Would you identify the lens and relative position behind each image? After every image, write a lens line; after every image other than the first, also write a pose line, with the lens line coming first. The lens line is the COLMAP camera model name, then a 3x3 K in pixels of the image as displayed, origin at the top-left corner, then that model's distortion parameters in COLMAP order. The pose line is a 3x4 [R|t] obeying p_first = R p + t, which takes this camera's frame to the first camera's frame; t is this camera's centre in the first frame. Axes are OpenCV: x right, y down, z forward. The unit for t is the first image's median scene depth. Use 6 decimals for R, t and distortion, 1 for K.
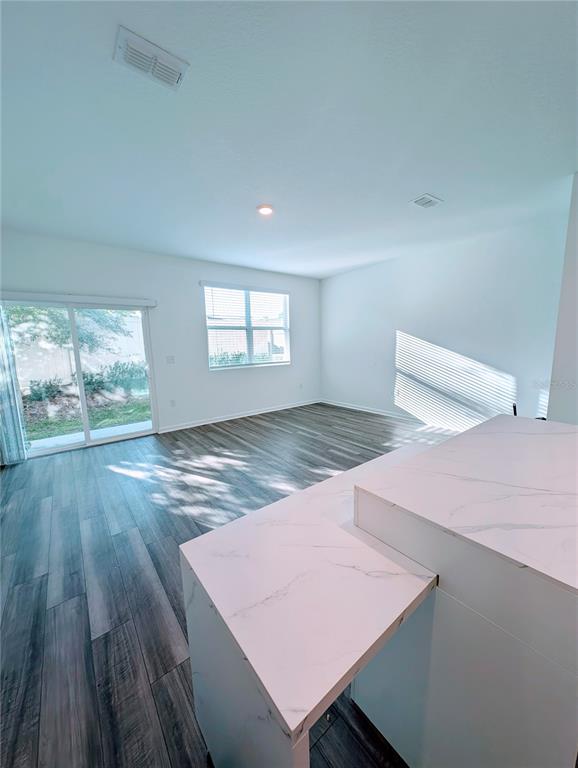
lens RADIAL K [[290.9, 0, 288.6], [0, 290.9, 387.7], [0, 0, 1]] dist [0.001867, 0.000336]
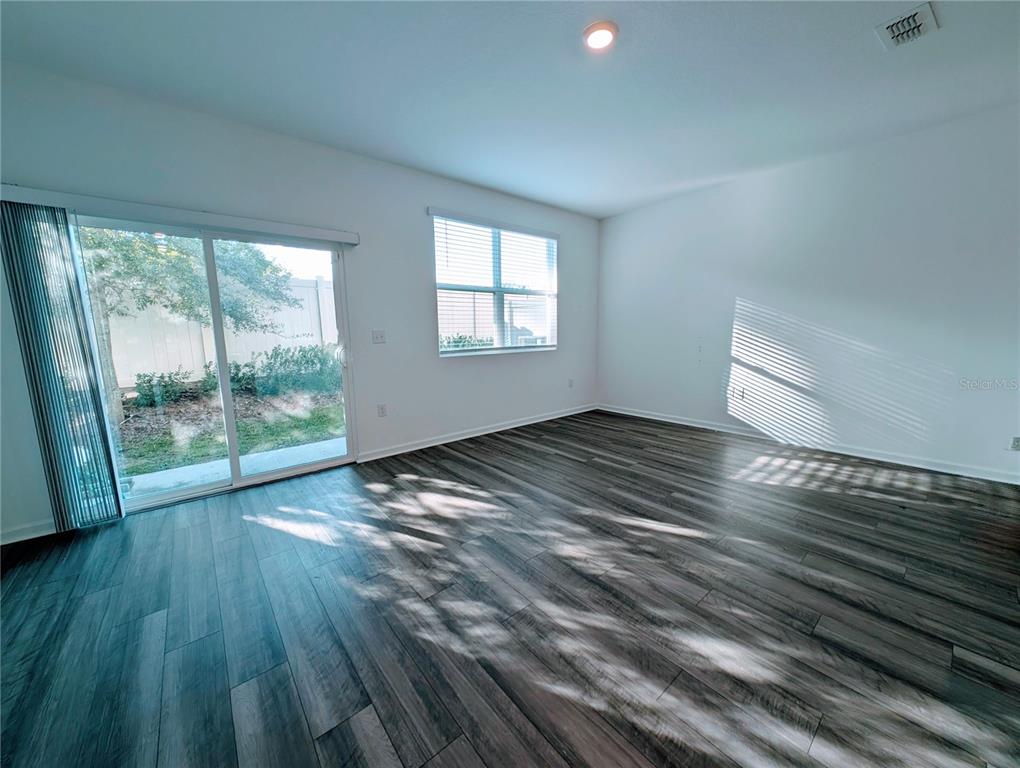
lens RADIAL K [[386.4, 0, 512.3], [0, 386.4, 386.4], [0, 0, 1]] dist [0.001867, 0.000336]
pose [[0.999370, 0.001720, 0.035453, -0.149392], [-0.001464, 0.999973, -0.007233, 0.007847], [-0.035465, 0.007176, 0.999345, 0.190003]]
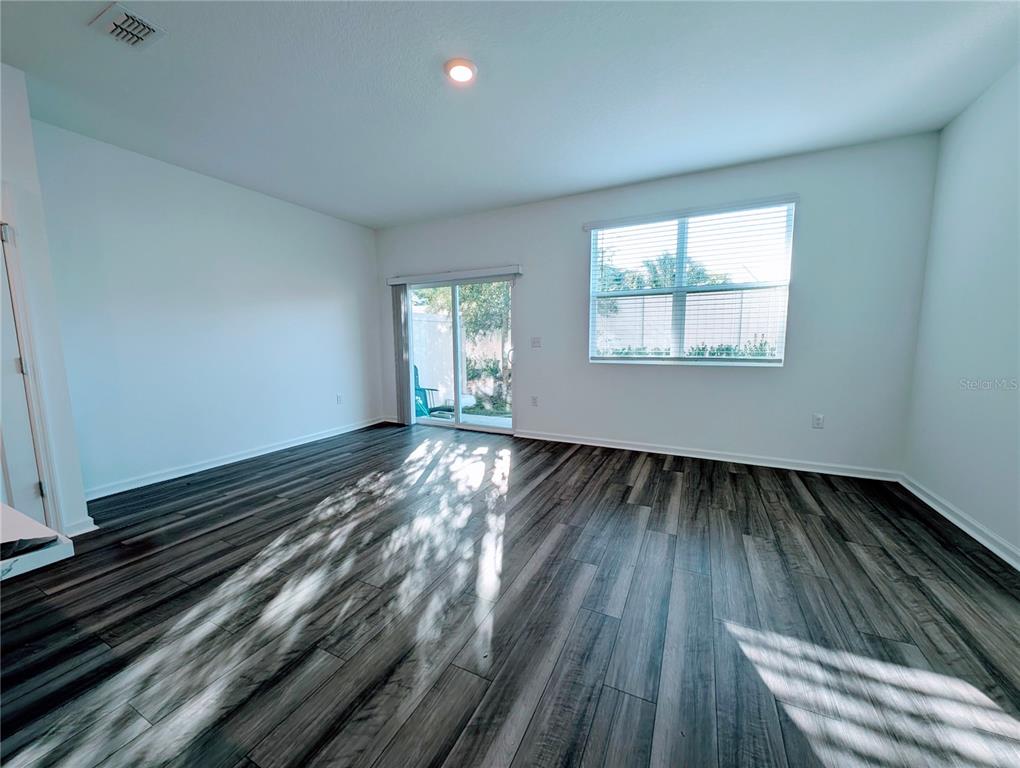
lens RADIAL K [[386.4, 0, 505.5], [0, 386.4, 381.8], [0, 0, 1]] dist [0.001867, 0.000336]
pose [[0.431488, 0.123367, -0.893644, 0.419296], [-0.138029, 0.987970, 0.069742, -0.051285], [0.891497, 0.093255, 0.443325, 0.469399]]
